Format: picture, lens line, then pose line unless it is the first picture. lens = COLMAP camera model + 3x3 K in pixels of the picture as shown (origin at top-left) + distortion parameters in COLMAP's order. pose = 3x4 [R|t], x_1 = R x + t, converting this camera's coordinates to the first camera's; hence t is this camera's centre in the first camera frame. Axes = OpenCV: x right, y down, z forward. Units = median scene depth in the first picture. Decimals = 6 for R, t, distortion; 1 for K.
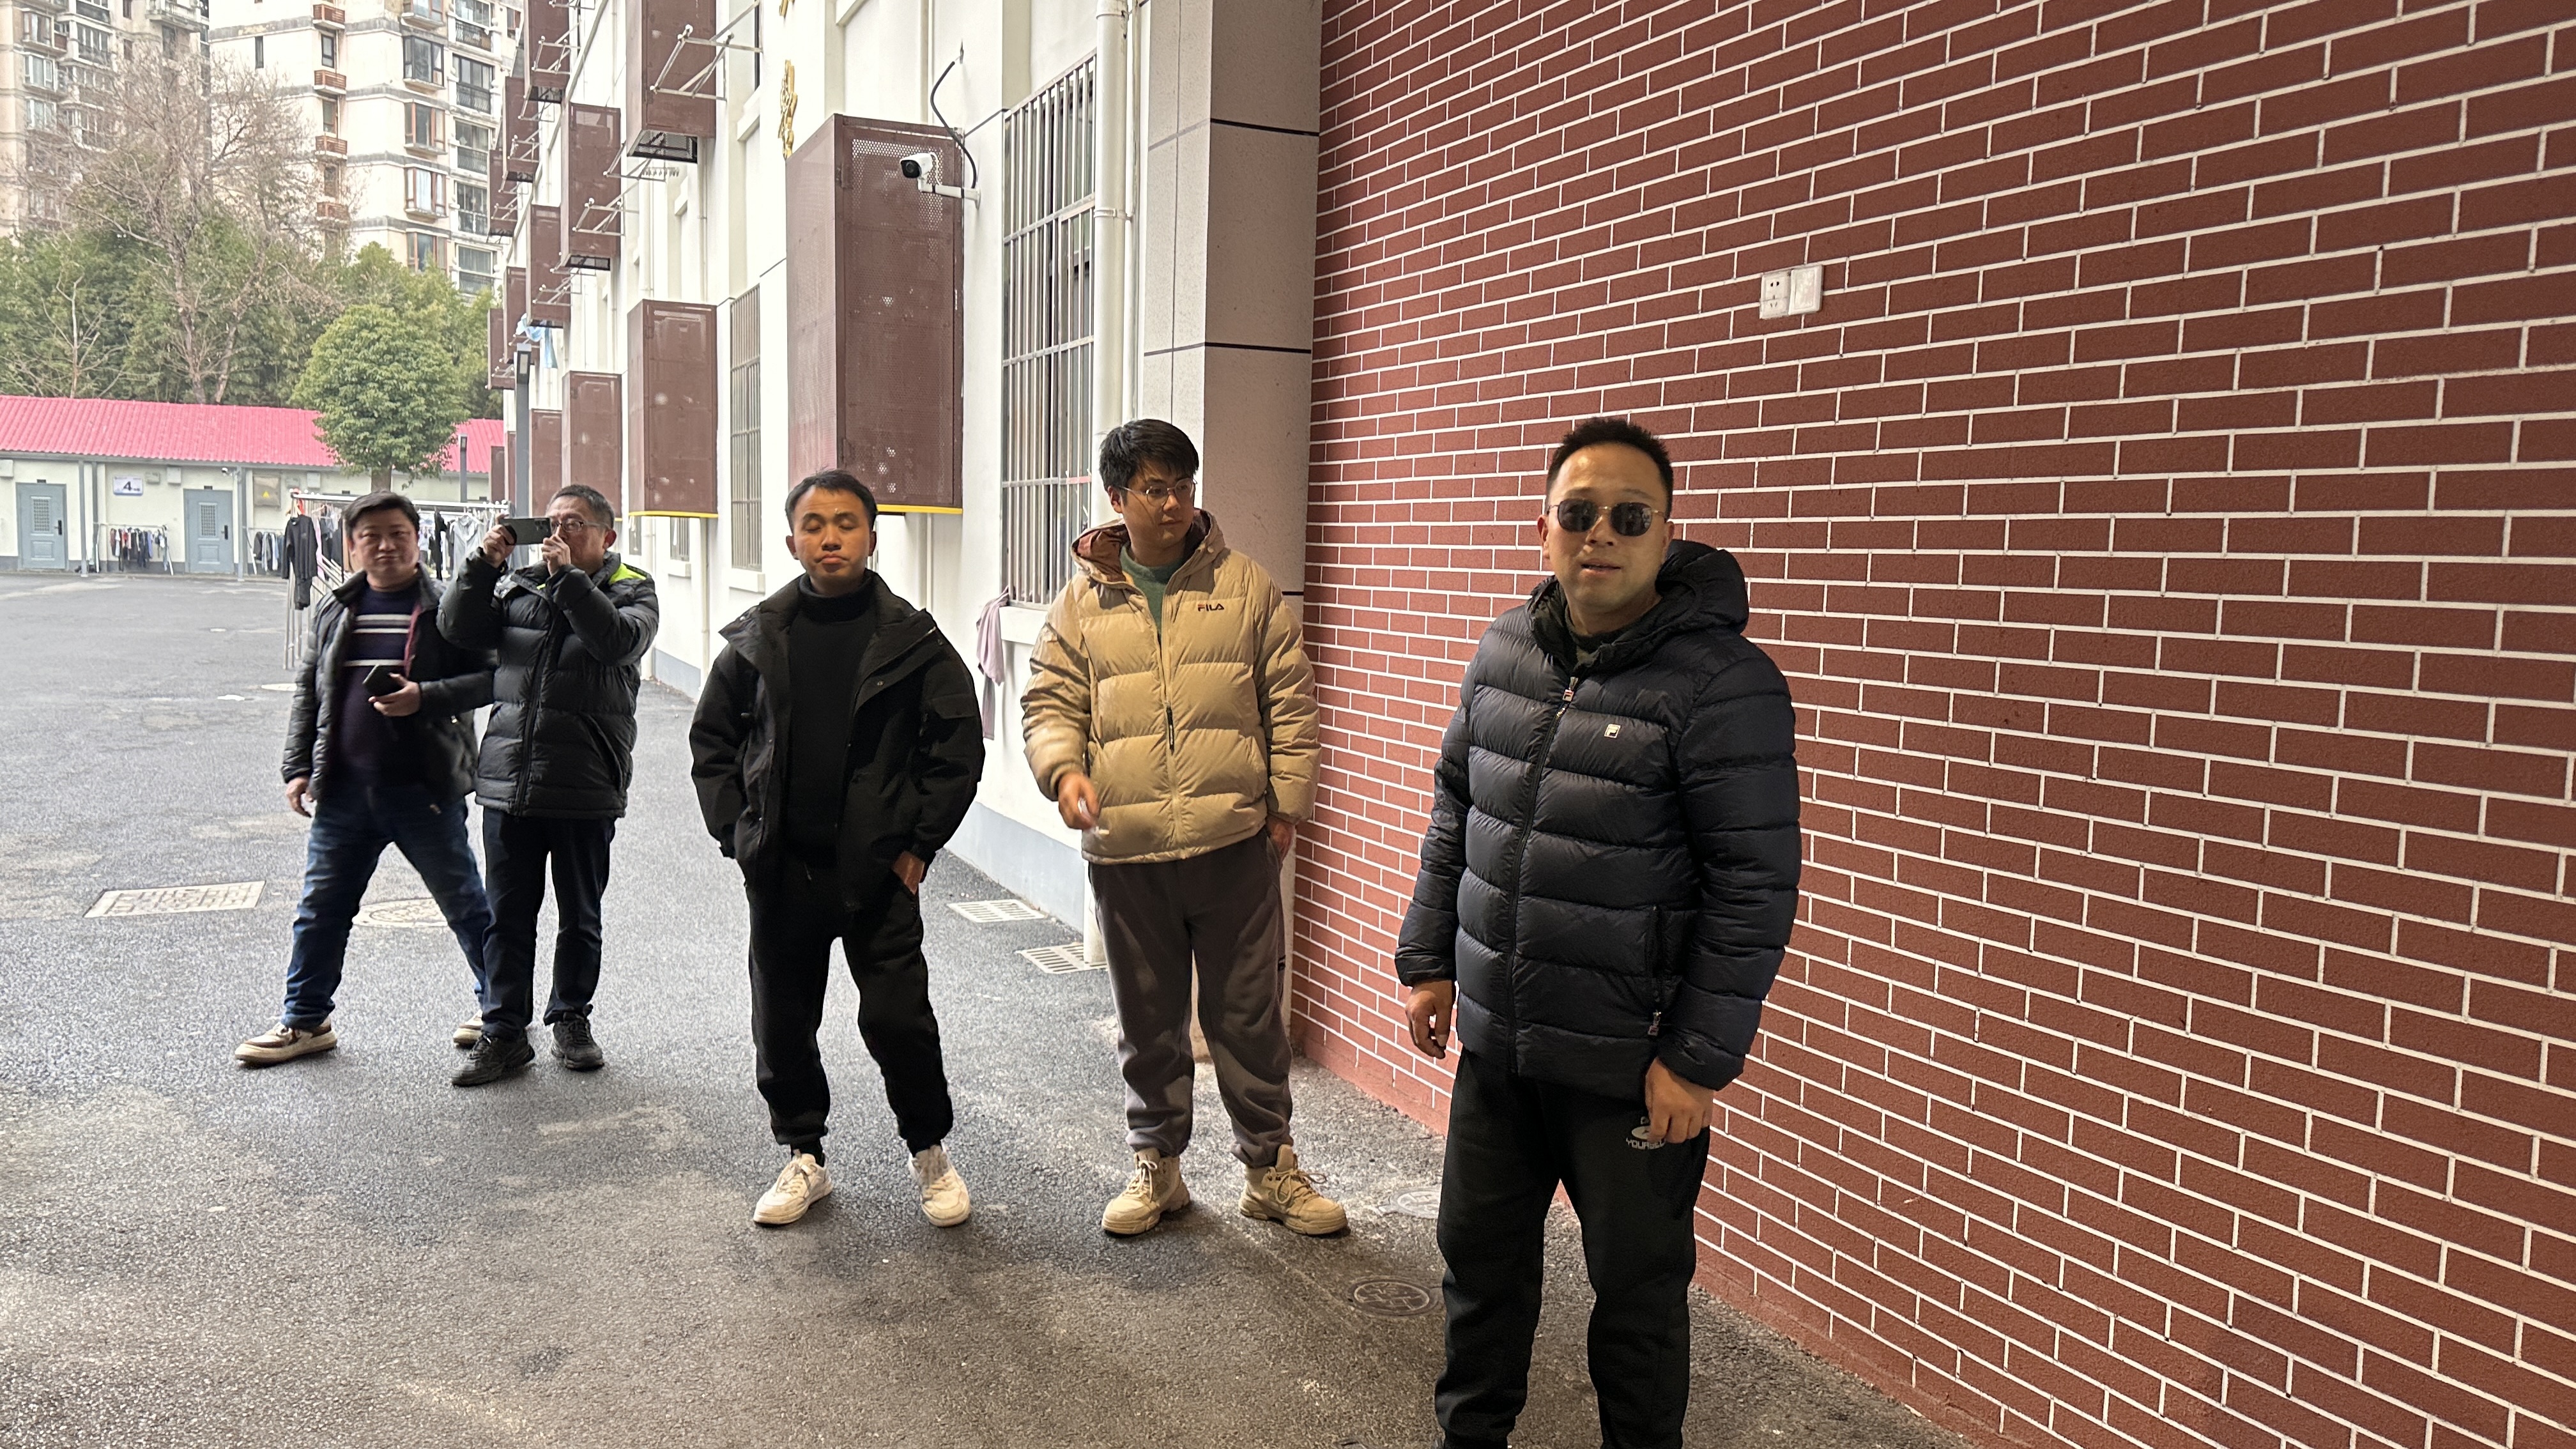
lens RADIAL K [[1807.8, 0, 1280.0], [0, 1807.8, 729.3], [0, 0, 1]] dist [0.078550, -0.099830]
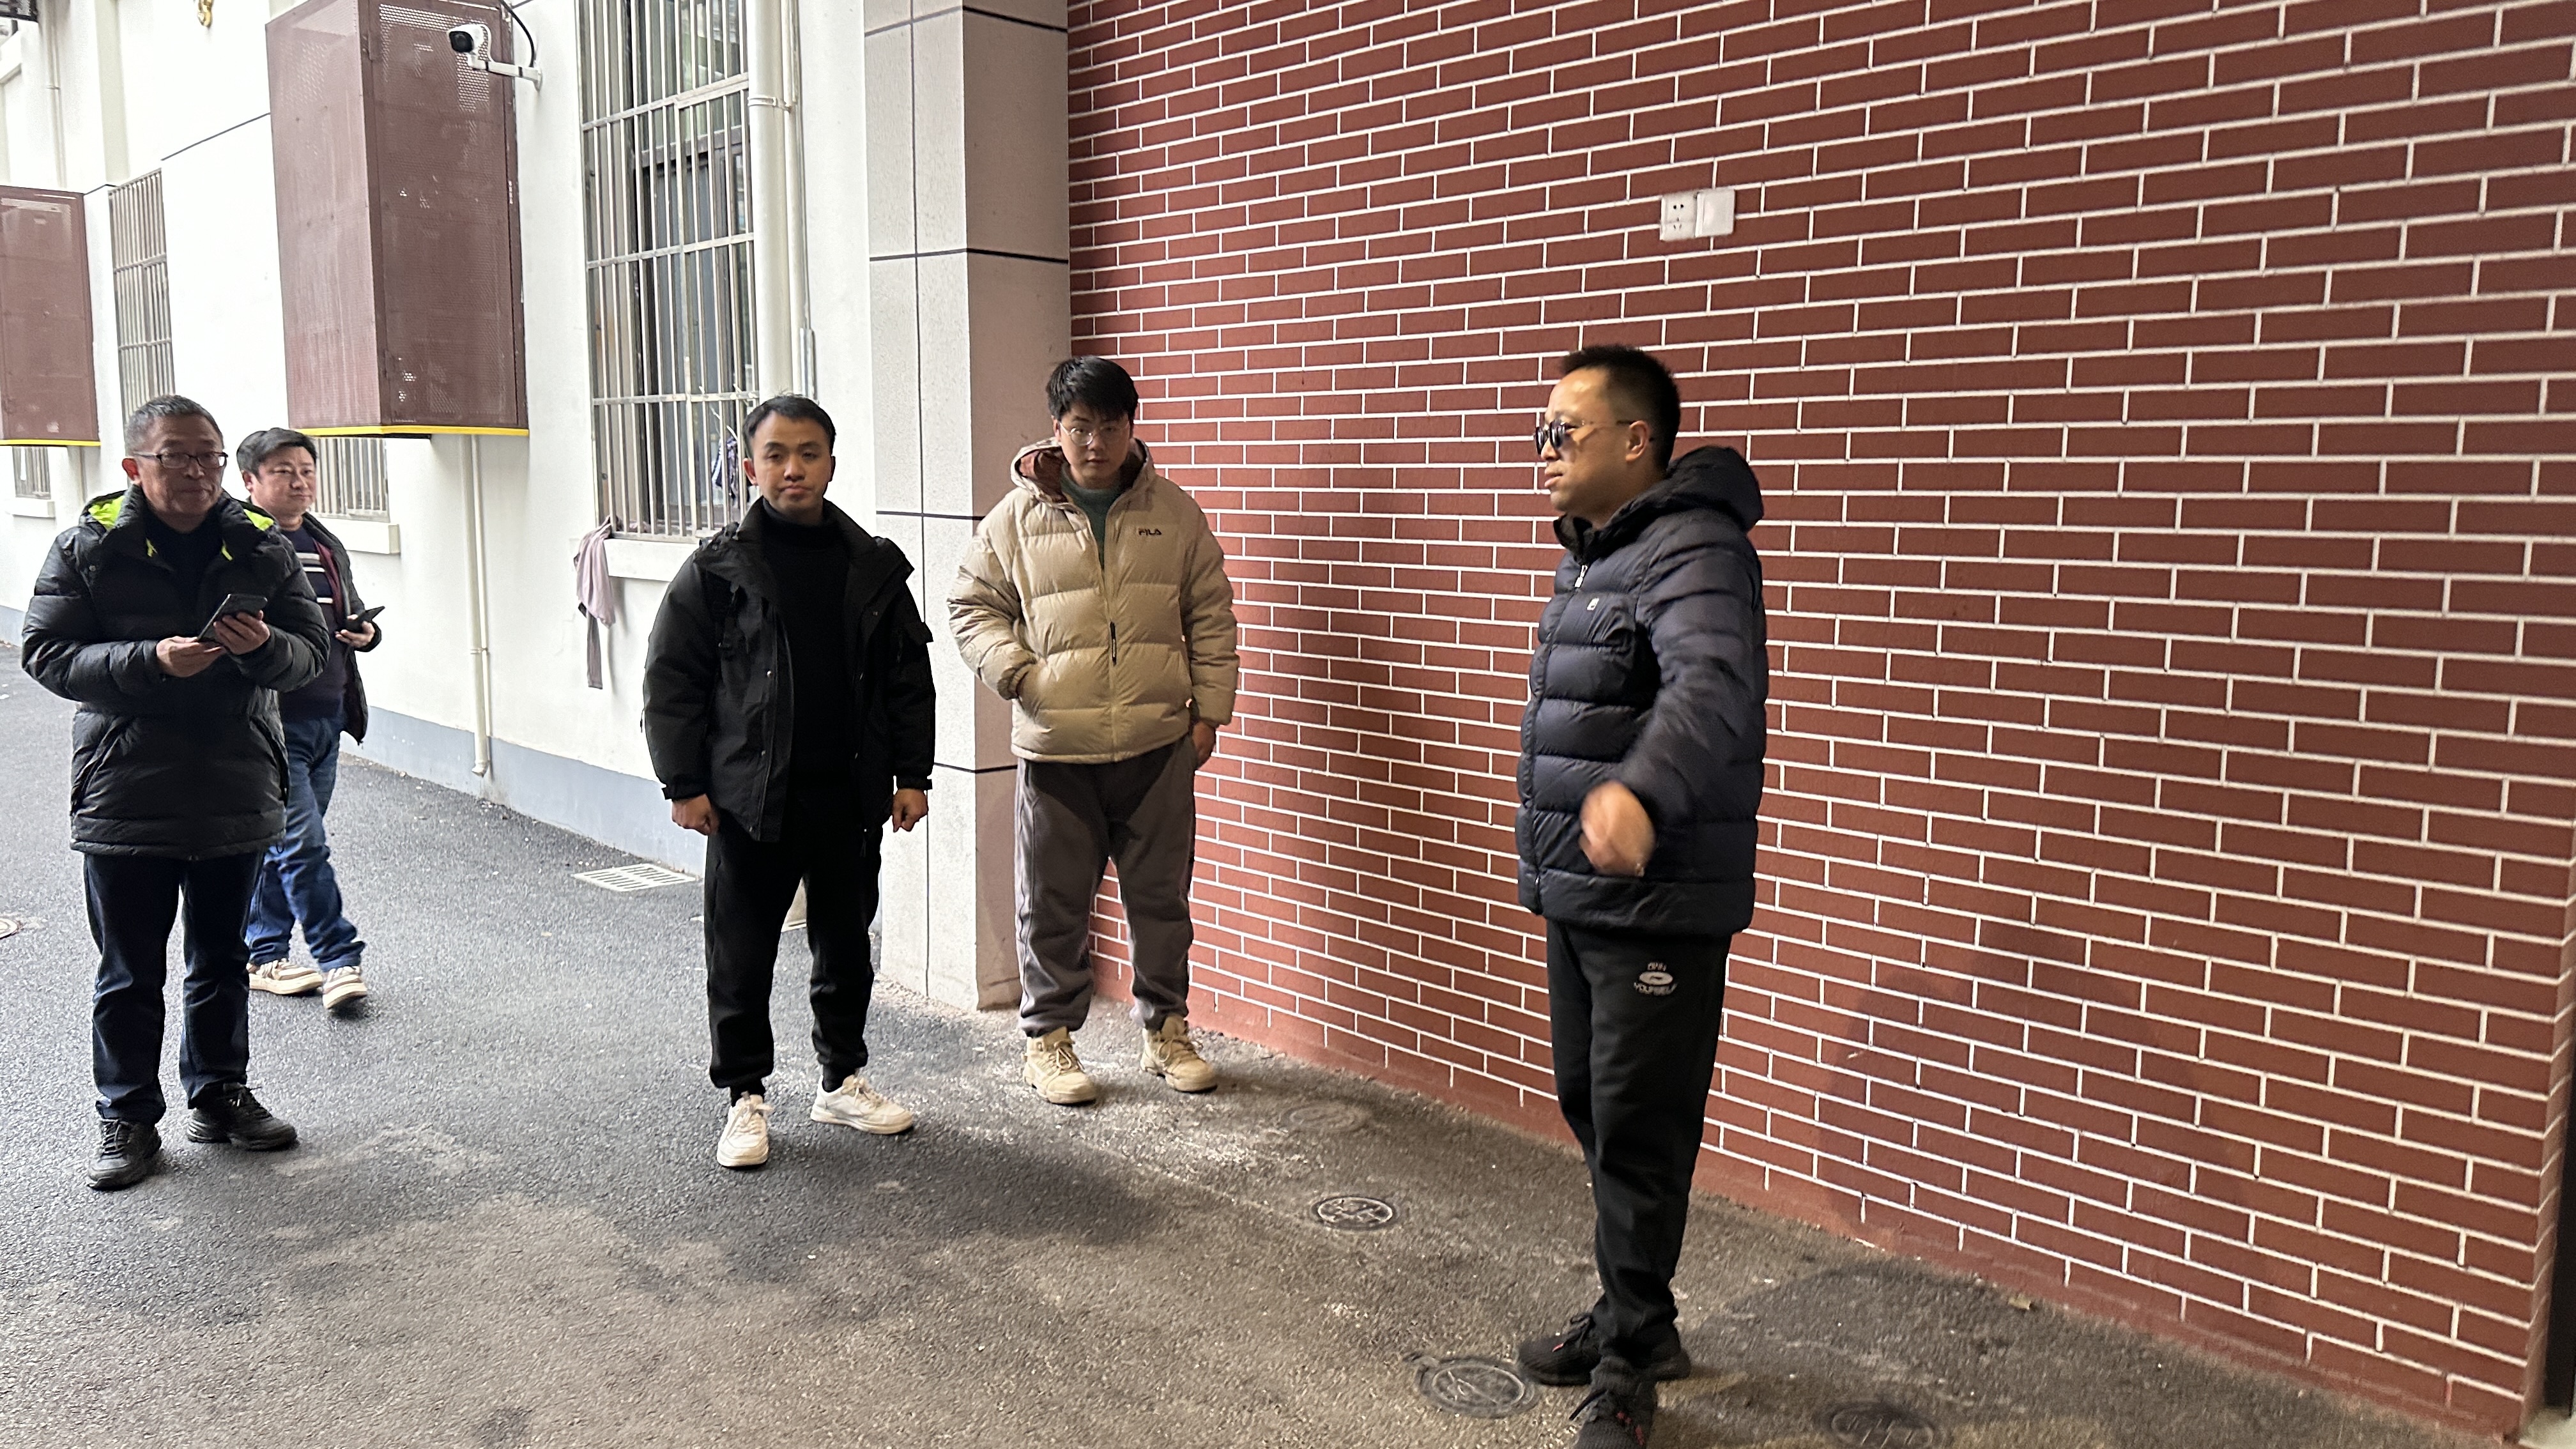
lens RADIAL K [[1807.8, 0, 1274.8], [0, 1807.8, 727.7], [0, 0, 1]] dist [0.078550, -0.099830]
pose [[0.946849, -0.060208, 0.315995, -0.285290], [0.047050, 0.997684, 0.049113, -0.007814], [-0.318220, -0.031635, 0.947489, 0.070089]]
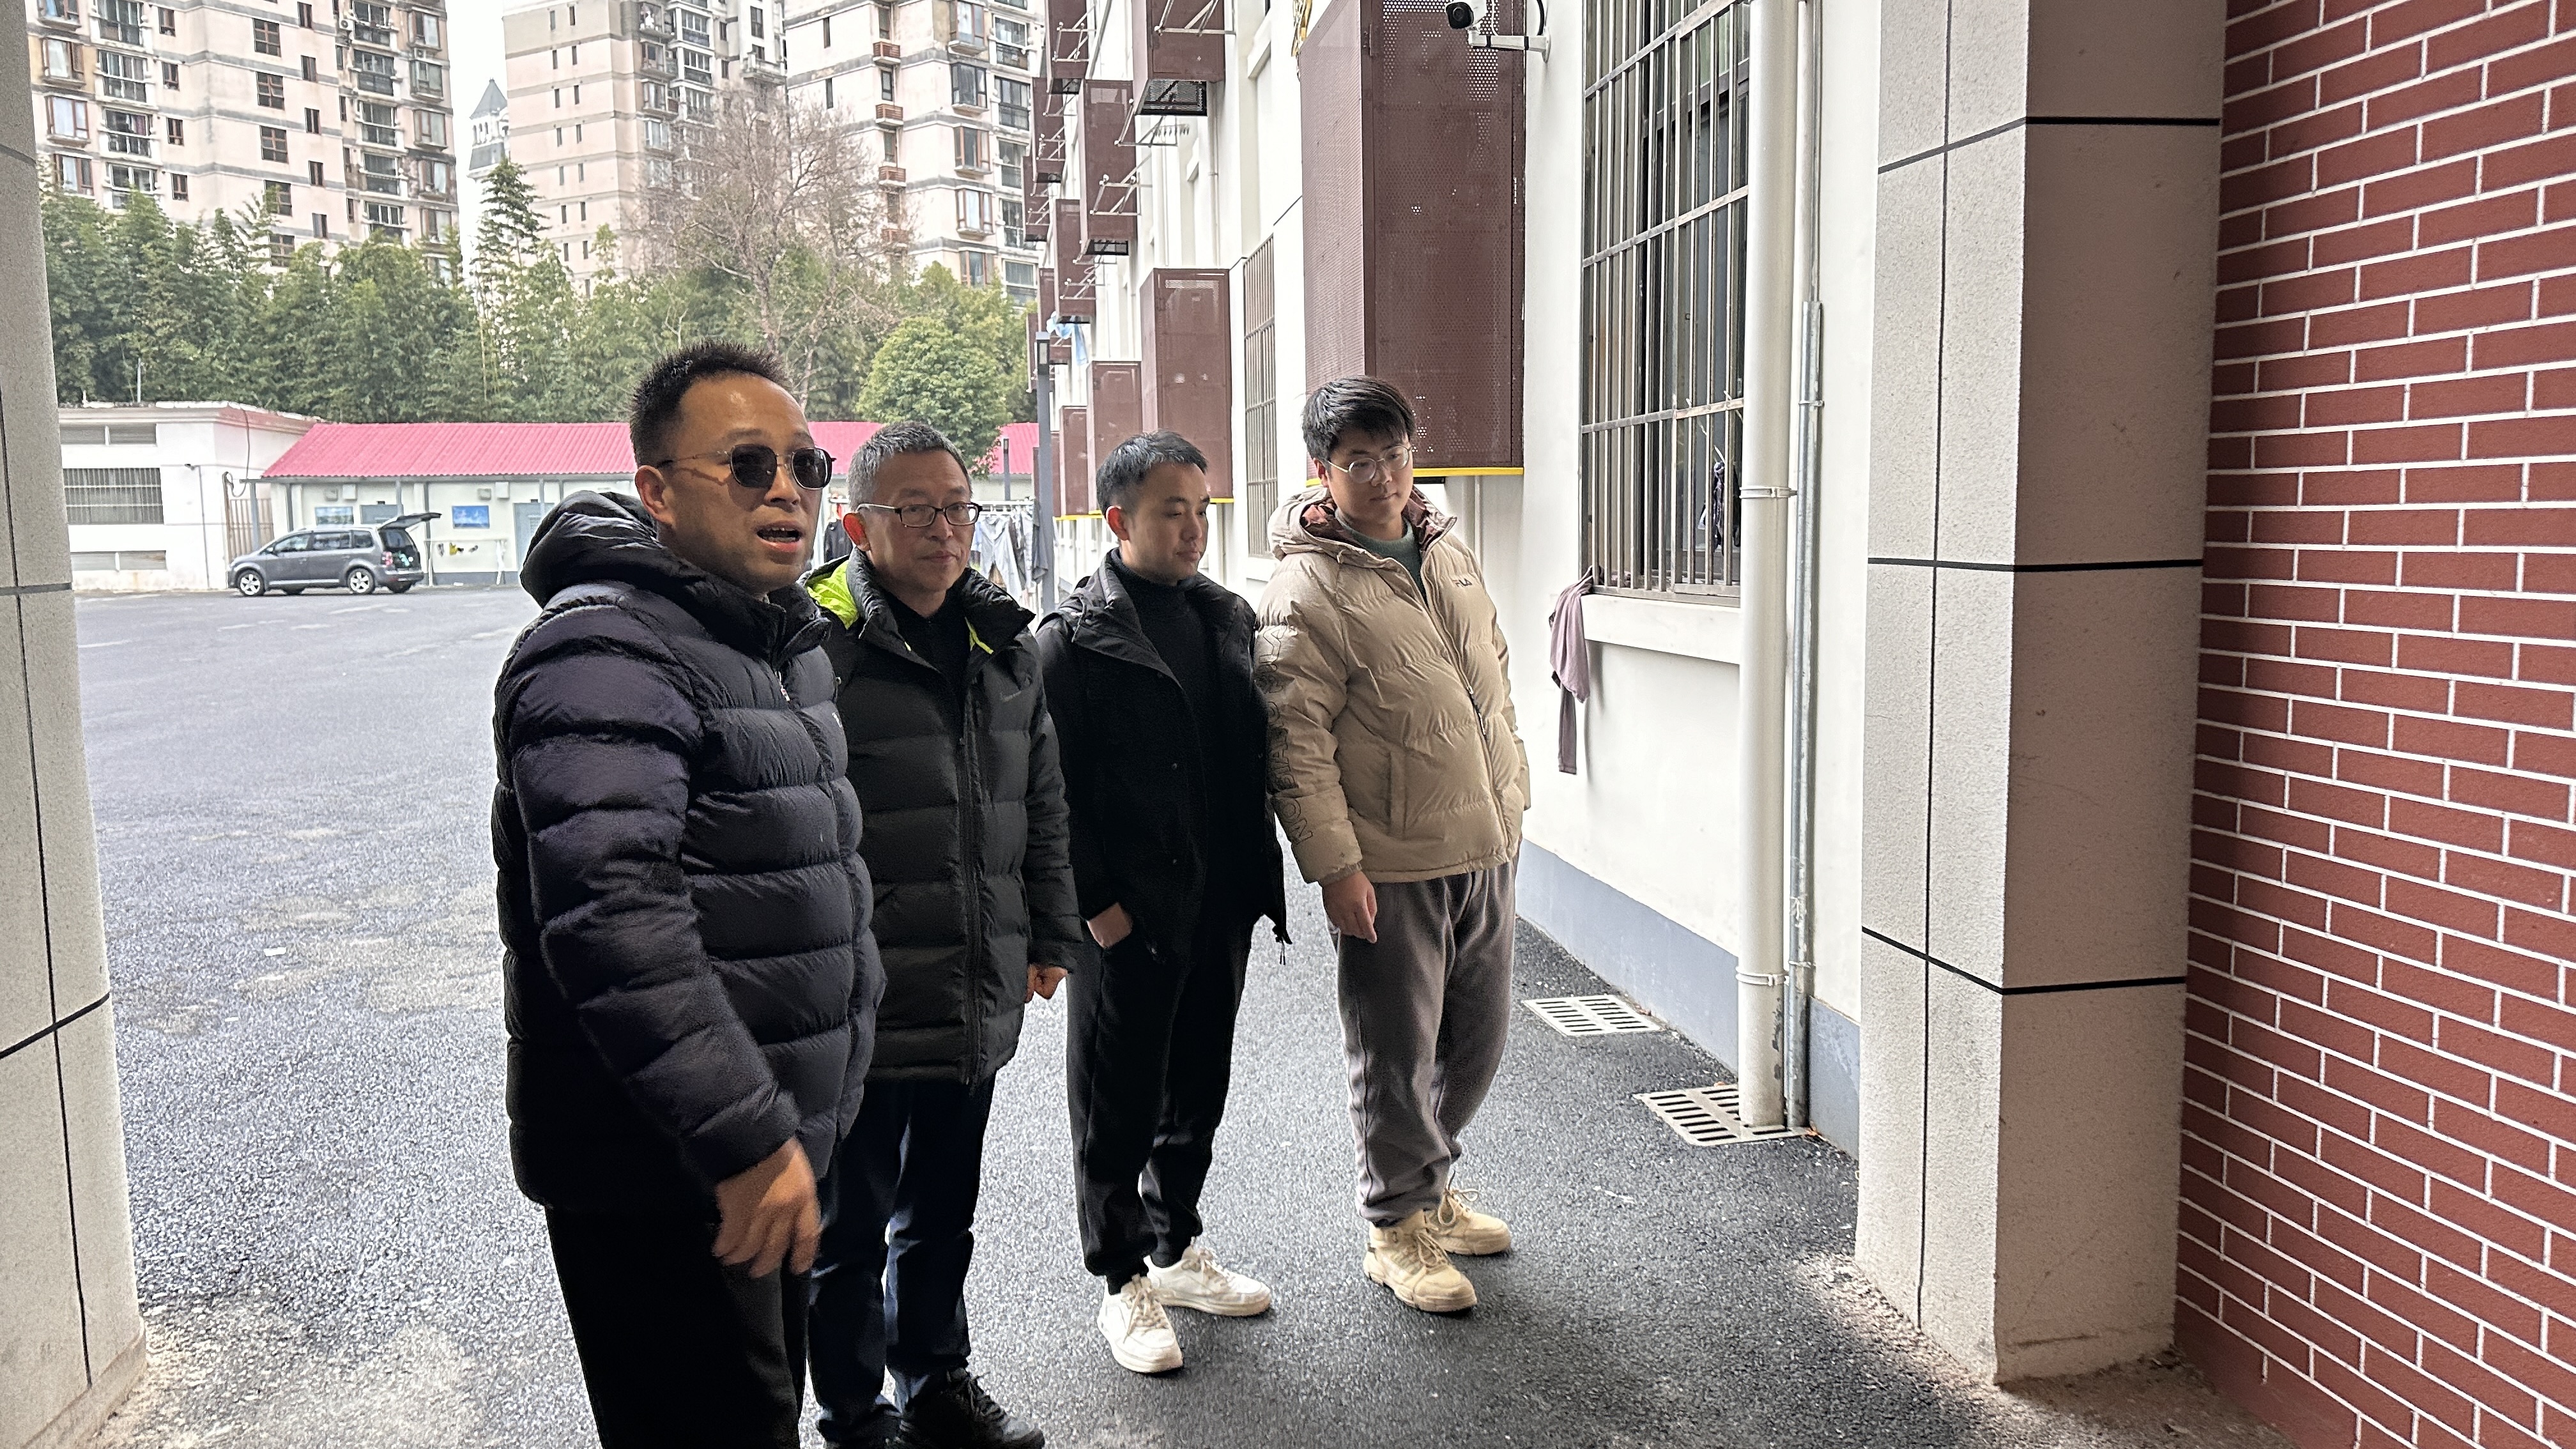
lens RADIAL K [[1807.8, 0, 1280.1], [0, 1807.8, 722.4], [0, 0, 1]] dist [0.078550, -0.099830]
pose [[0.960913, -0.014948, -0.276448, -0.152493], [0.018053, 0.999799, 0.008689, -0.053490], [0.276263, -0.013341, 0.960990, 0.555459]]
